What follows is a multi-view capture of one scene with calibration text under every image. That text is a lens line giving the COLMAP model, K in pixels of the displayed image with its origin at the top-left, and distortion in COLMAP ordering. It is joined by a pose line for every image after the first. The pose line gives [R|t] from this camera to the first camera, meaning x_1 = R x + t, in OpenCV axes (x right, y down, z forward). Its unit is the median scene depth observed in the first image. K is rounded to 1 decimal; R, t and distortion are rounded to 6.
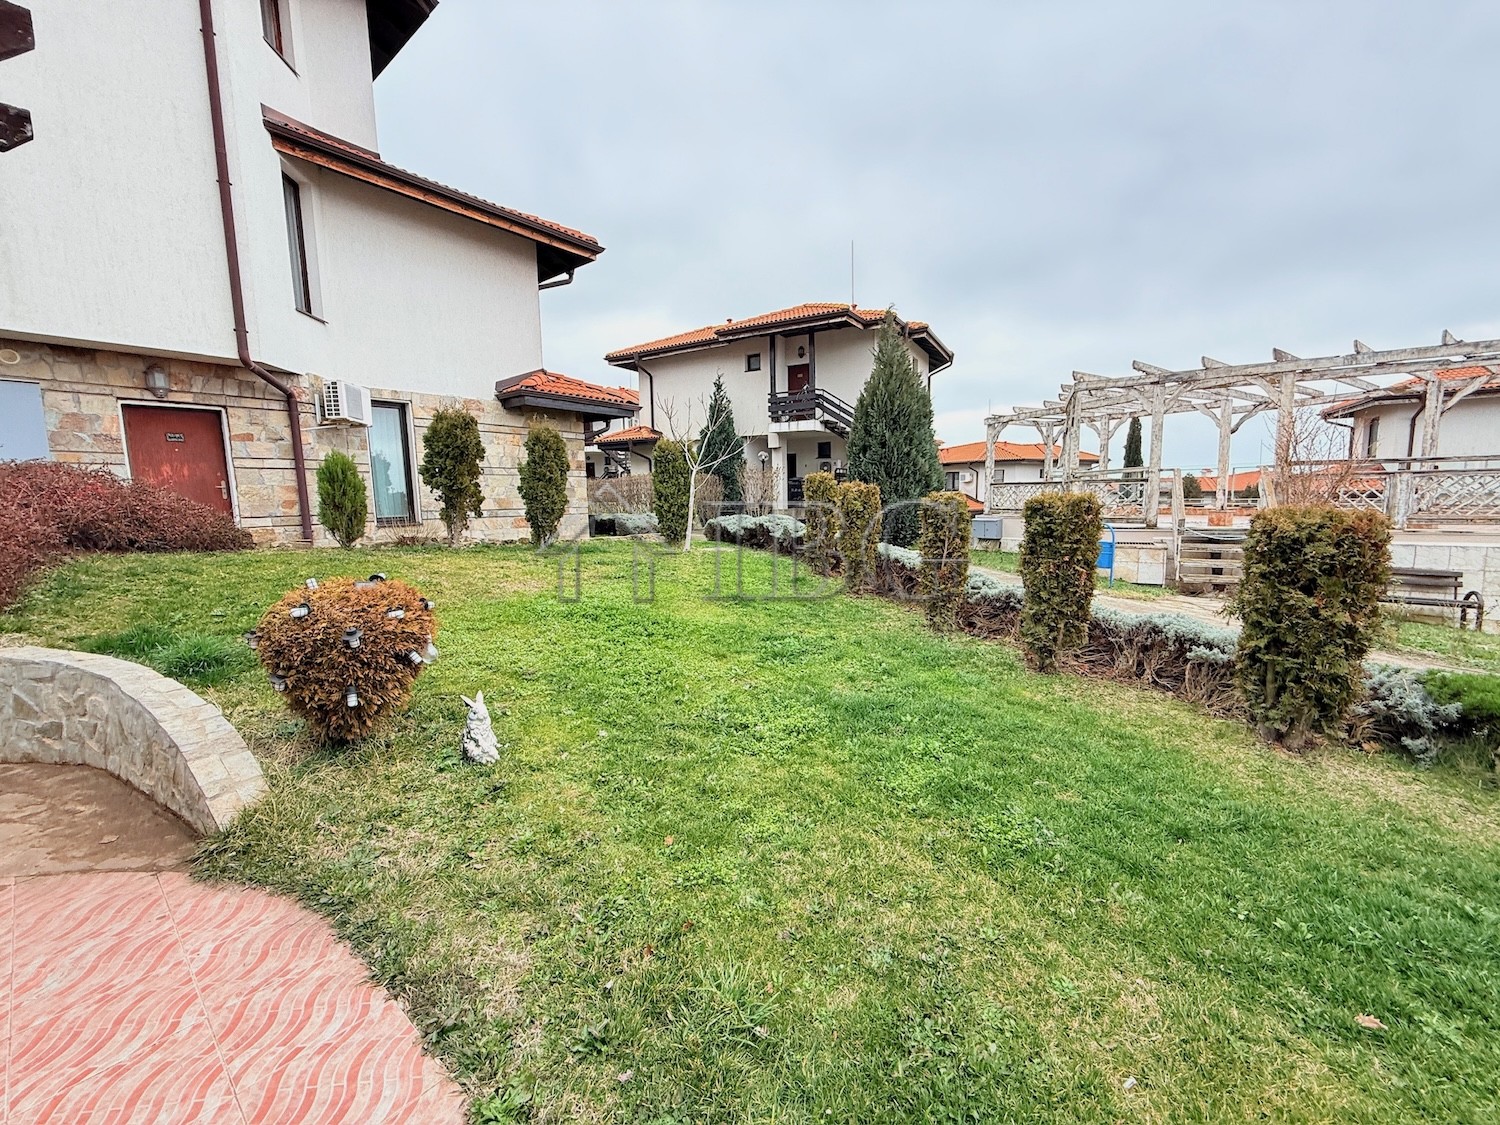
lens RADIAL K [[593.1, 0, 750.9], [0, 593.1, 561.0], [0, 0, 1]] dist [-0.000607, -0.000161]
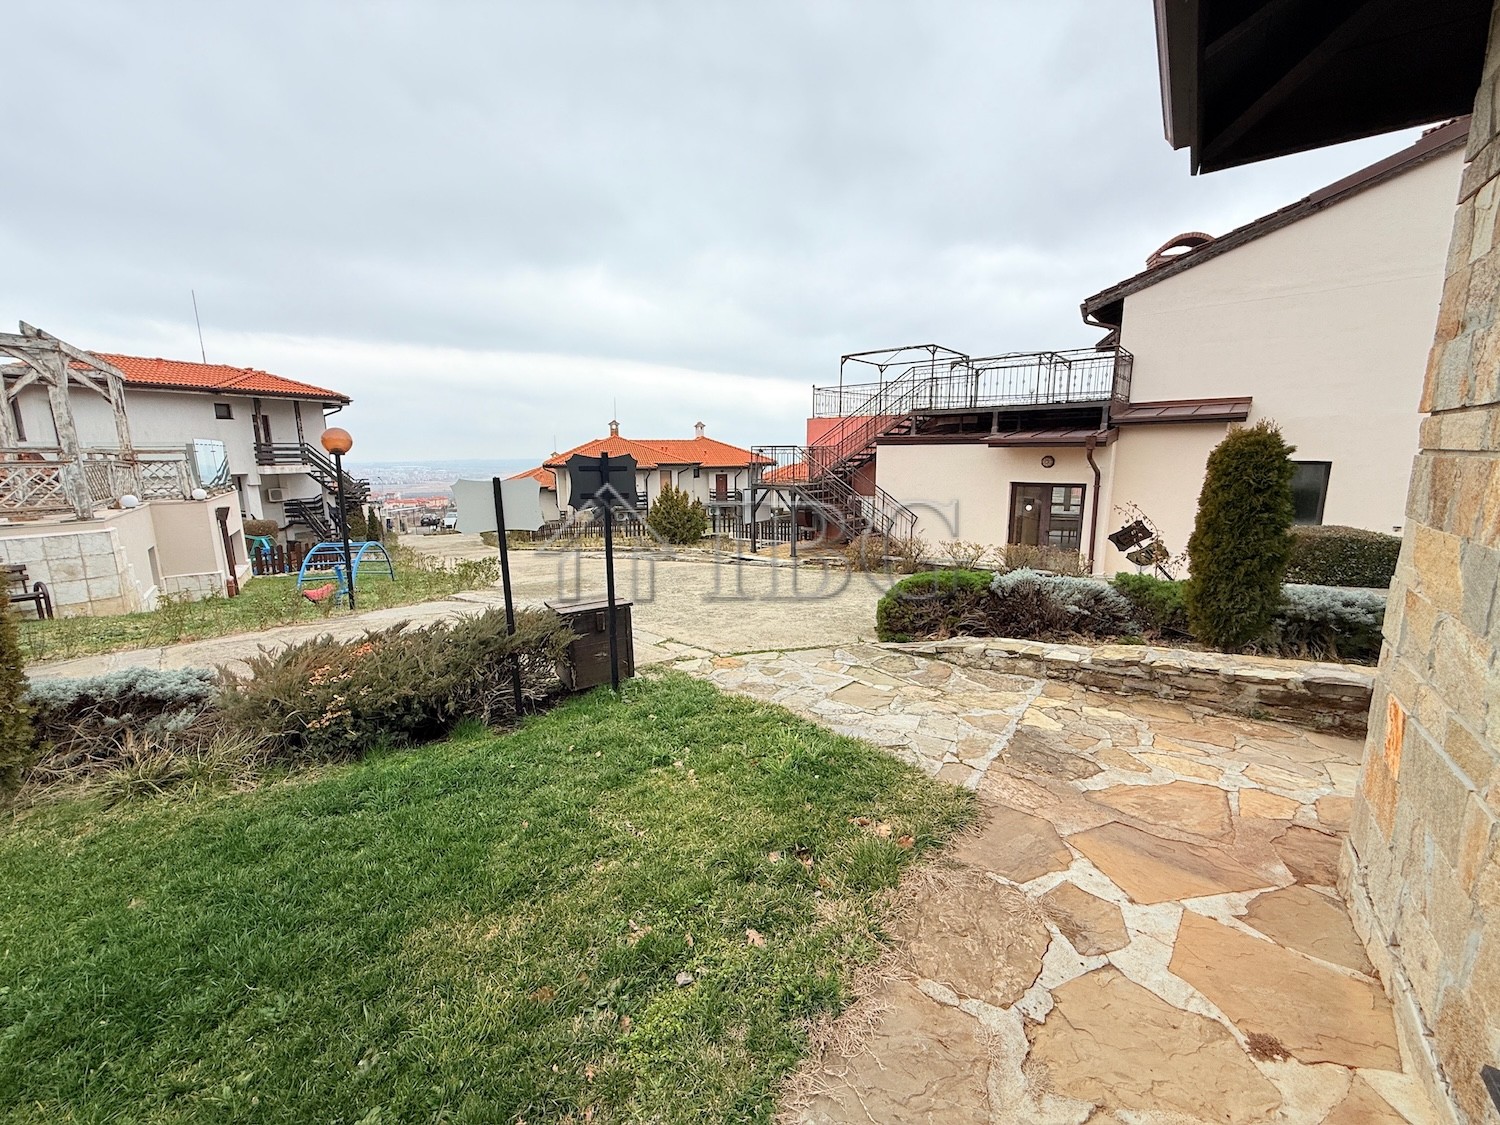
lens RADIAL K [[593.1, 0, 743.0], [0, 593.1, 561.6], [0, 0, 1]] dist [-0.000607, -0.000161]
pose [[-0.041844, -0.158043, 0.986545, 0.170595], [0.122897, 0.979098, 0.162063, 0.000344], [-0.991537, 0.128024, -0.021546, -0.194588]]
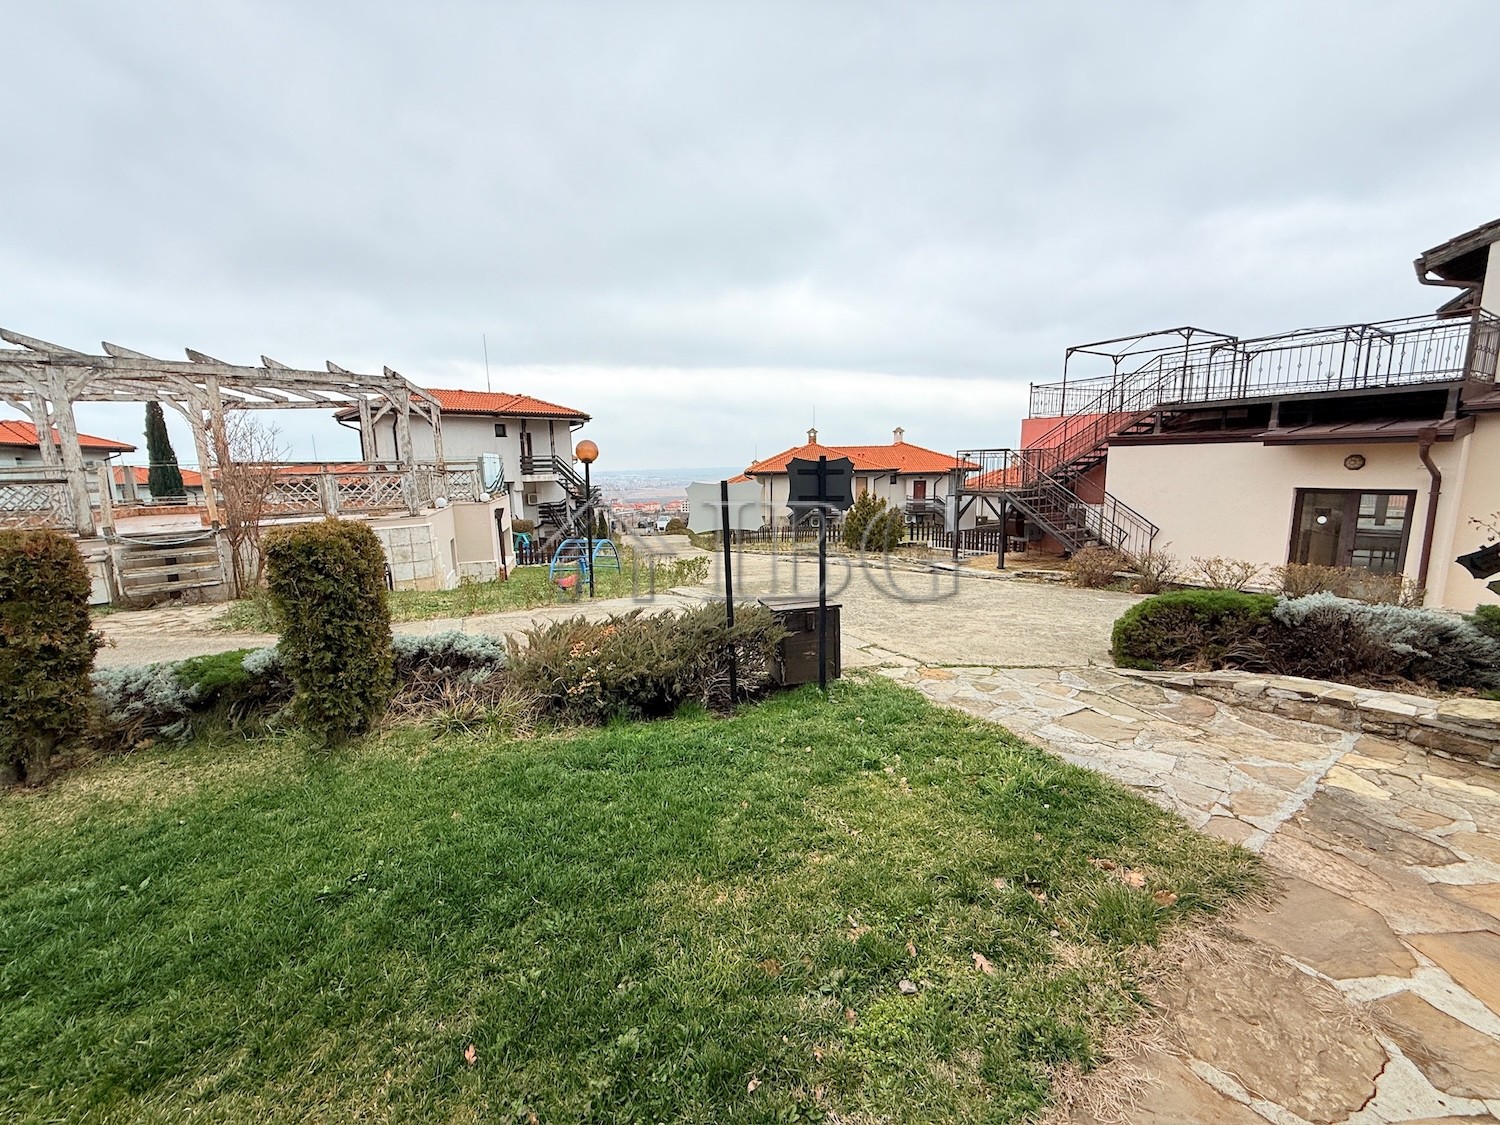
lens RADIAL K [[593.1, 0, 743.1], [0, 593.1, 558.6], [0, 0, 1]] dist [-0.000607, -0.000161]
pose [[0.273052, -0.137076, 0.952183, 0.159303], [0.125926, 0.986372, 0.105886, 0.001762], [-0.953722, 0.090992, 0.286592, -0.163207]]
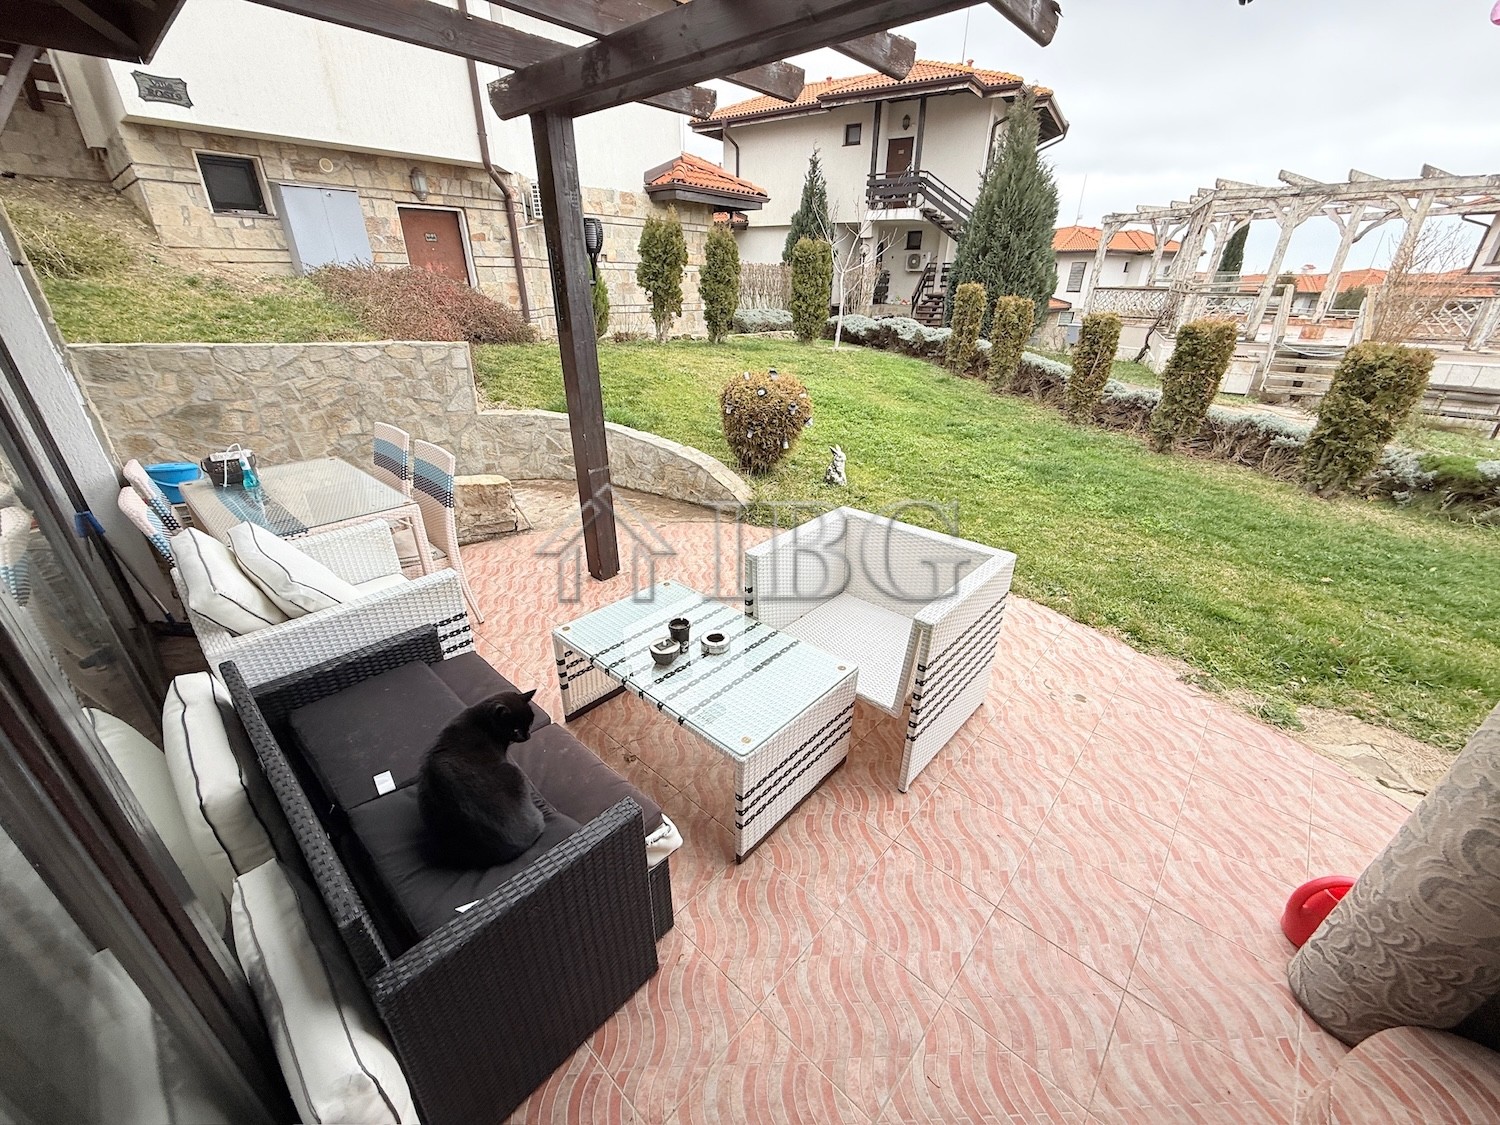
lens RADIAL K [[593.1, 0, 748.4], [0, 593.1, 561.4], [0, 0, 1]] dist [-0.000607, -0.000161]
pose [[0.998553, 0.042318, -0.033195, -0.278570], [-0.029046, 0.943754, 0.329370, -0.006764], [0.045266, -0.327929, 0.943617, -0.307664]]
